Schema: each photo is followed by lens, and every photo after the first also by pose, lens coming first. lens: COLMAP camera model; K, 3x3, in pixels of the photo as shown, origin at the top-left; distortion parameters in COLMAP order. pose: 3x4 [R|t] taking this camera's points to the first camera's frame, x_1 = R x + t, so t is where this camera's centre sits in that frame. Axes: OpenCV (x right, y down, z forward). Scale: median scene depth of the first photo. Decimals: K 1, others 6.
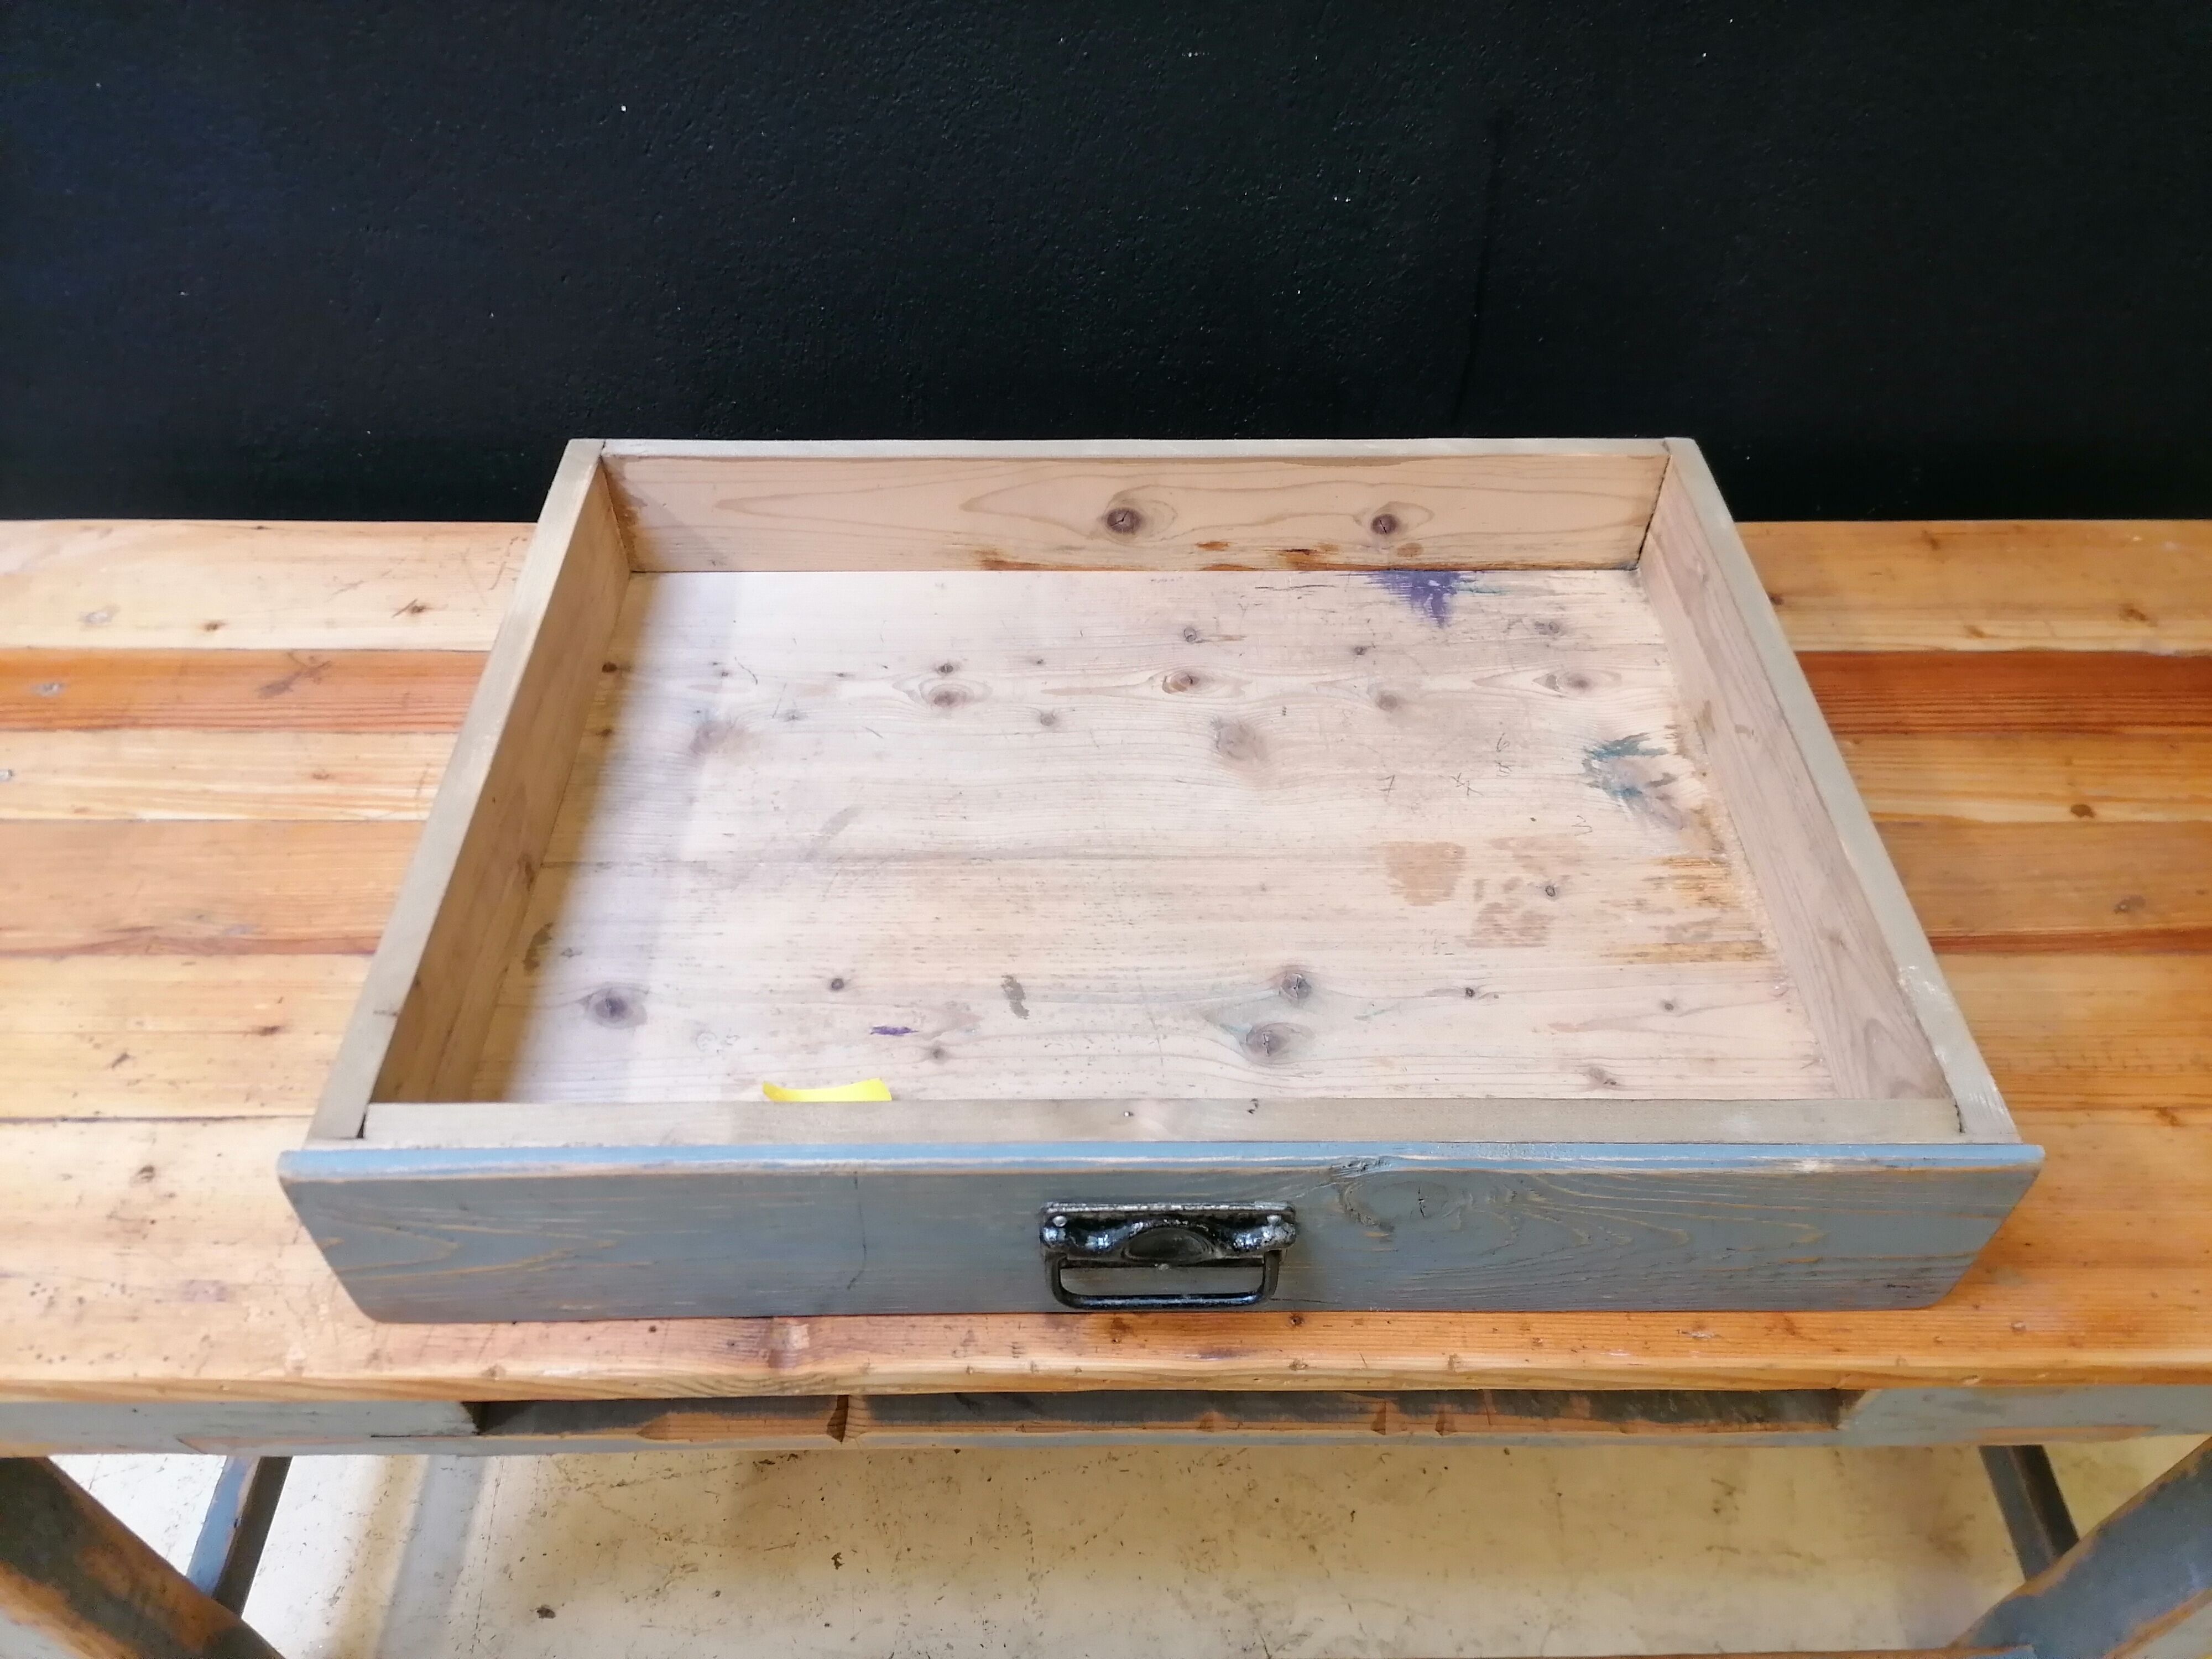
lens RADIAL K [[1662.1, 0, 1116.0], [0, 1662.1, 826.0], [0, 0, 1]] dist [0.103322, -0.130447]
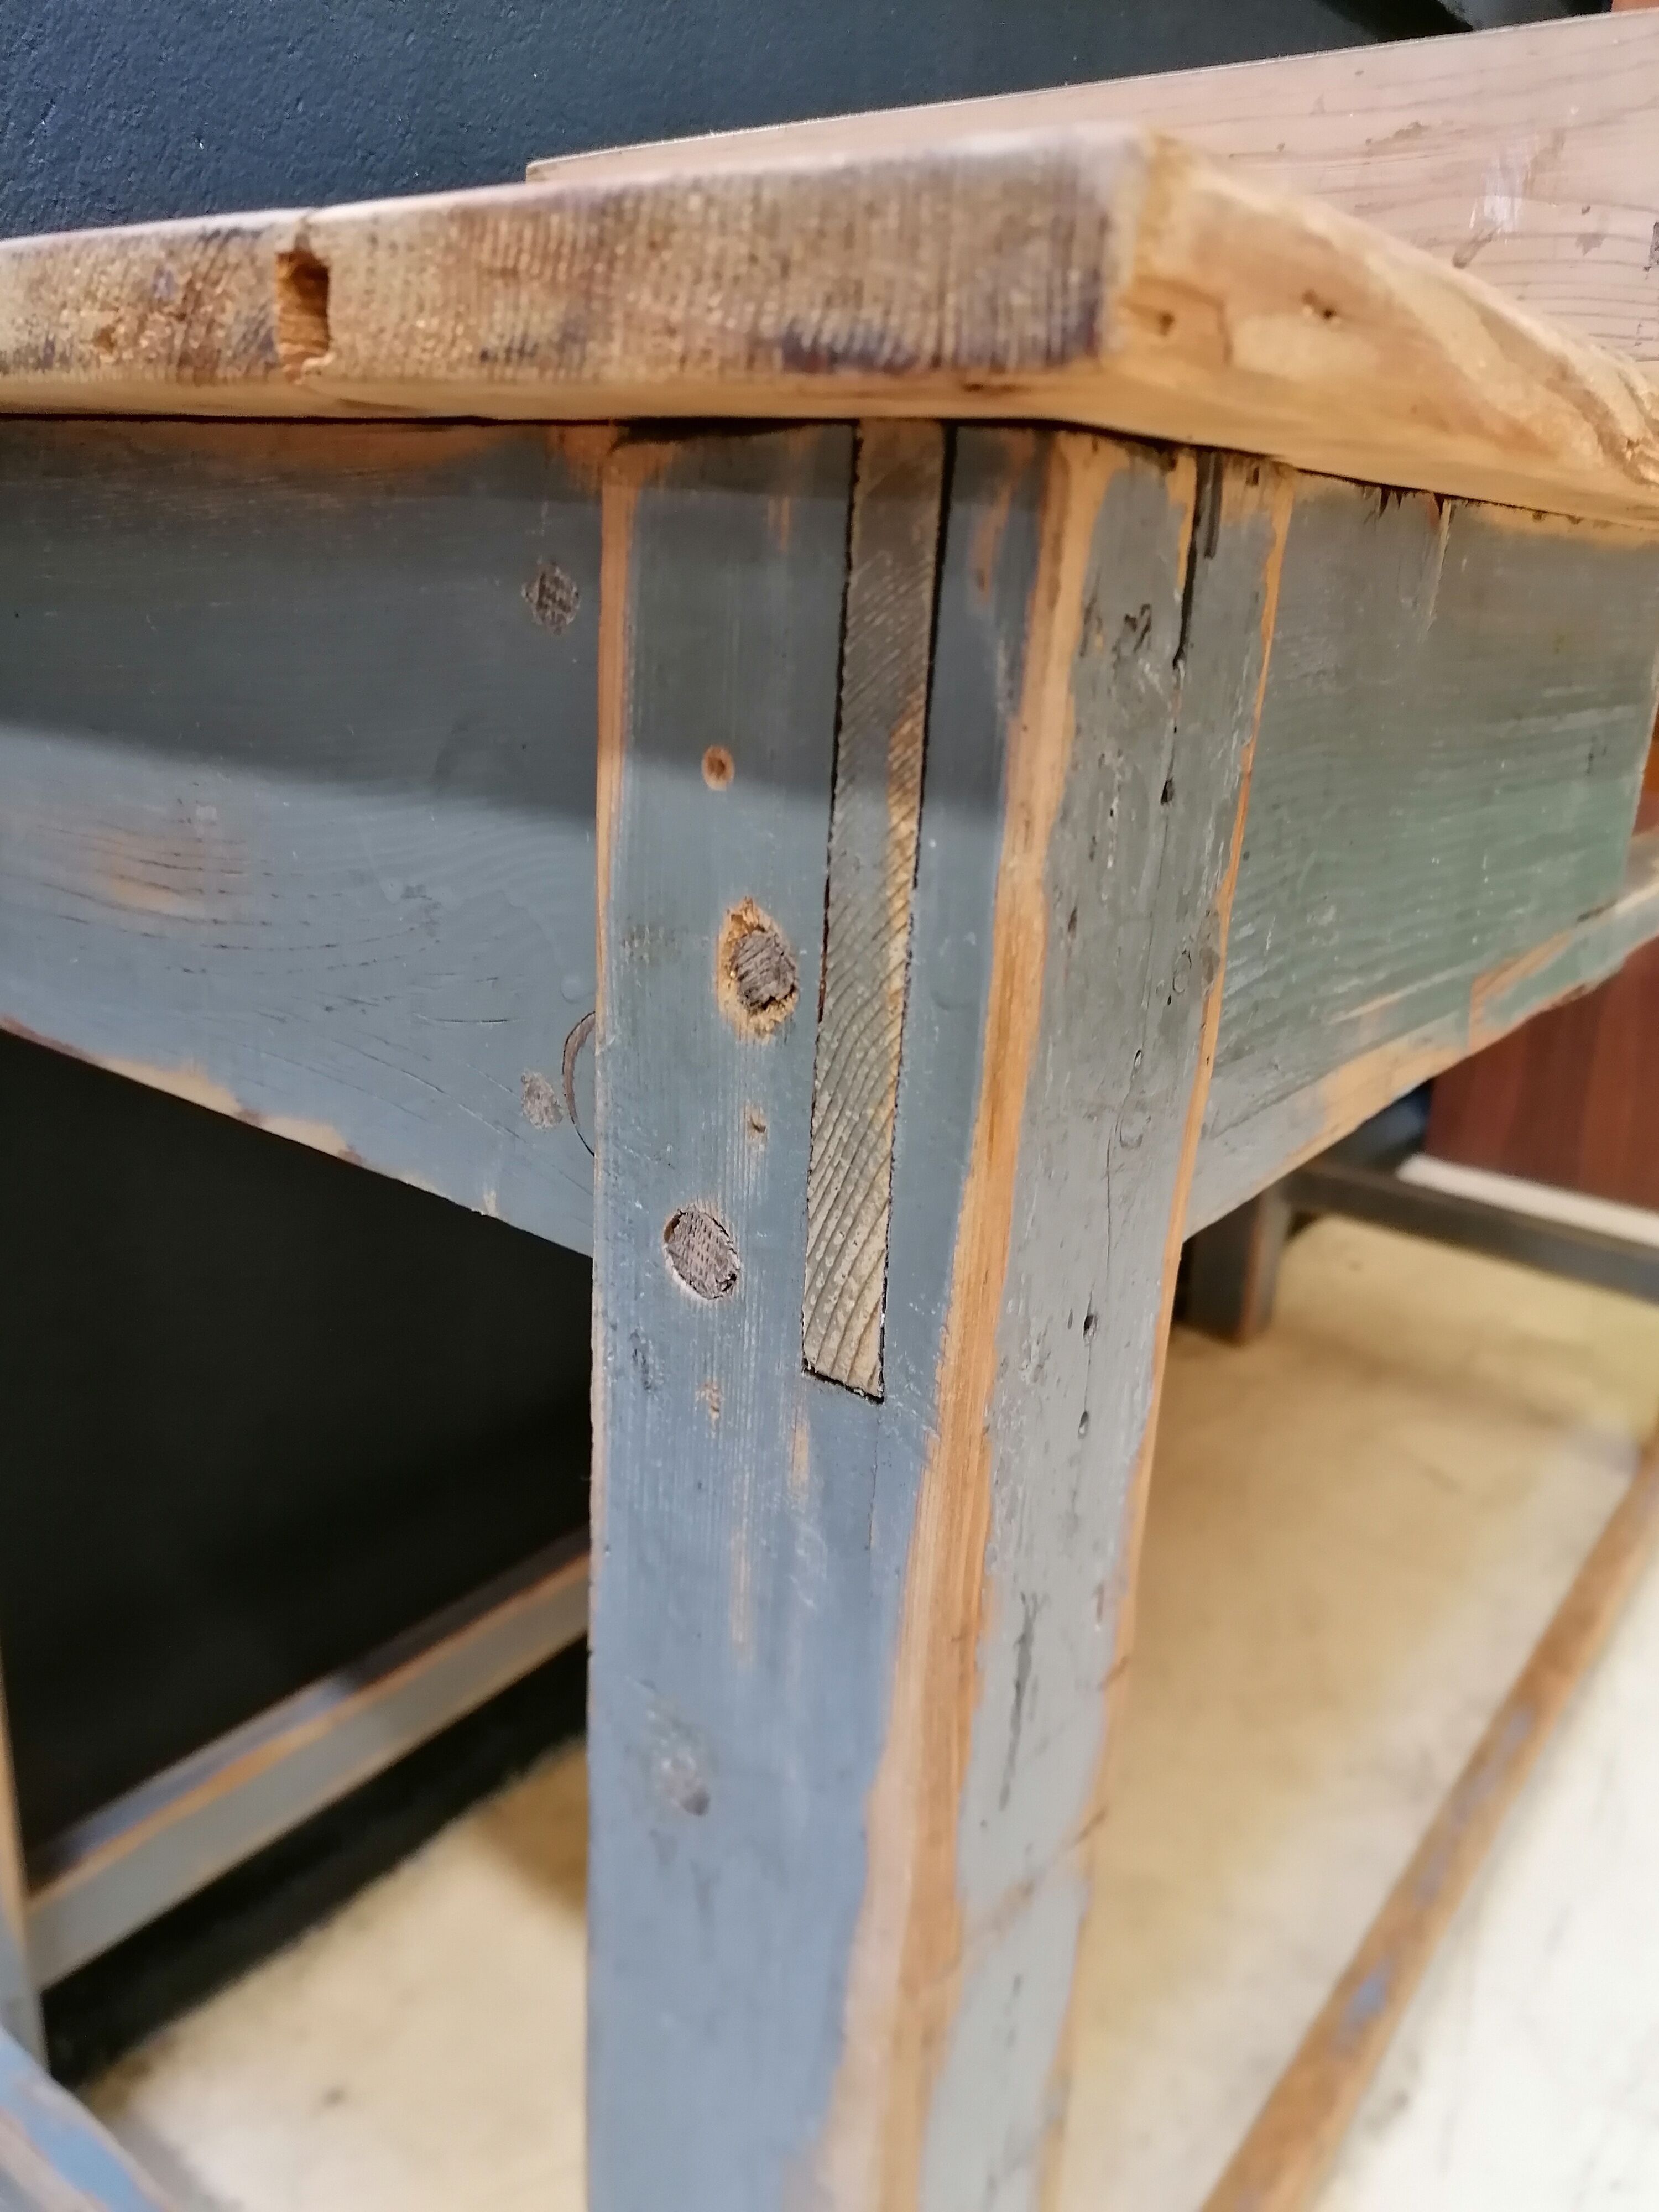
lens RADIAL K [[1662.1, 0, 844.7], [0, 1662.1, 1082.4], [0, 0, 1]] dist [0.103322, -0.130447]
pose [[0.597036, -0.228815, 0.768890, -0.918163], [0.558390, 0.806691, -0.193521, 0.324071], [-0.575976, 0.544880, 0.609392, 0.690536]]
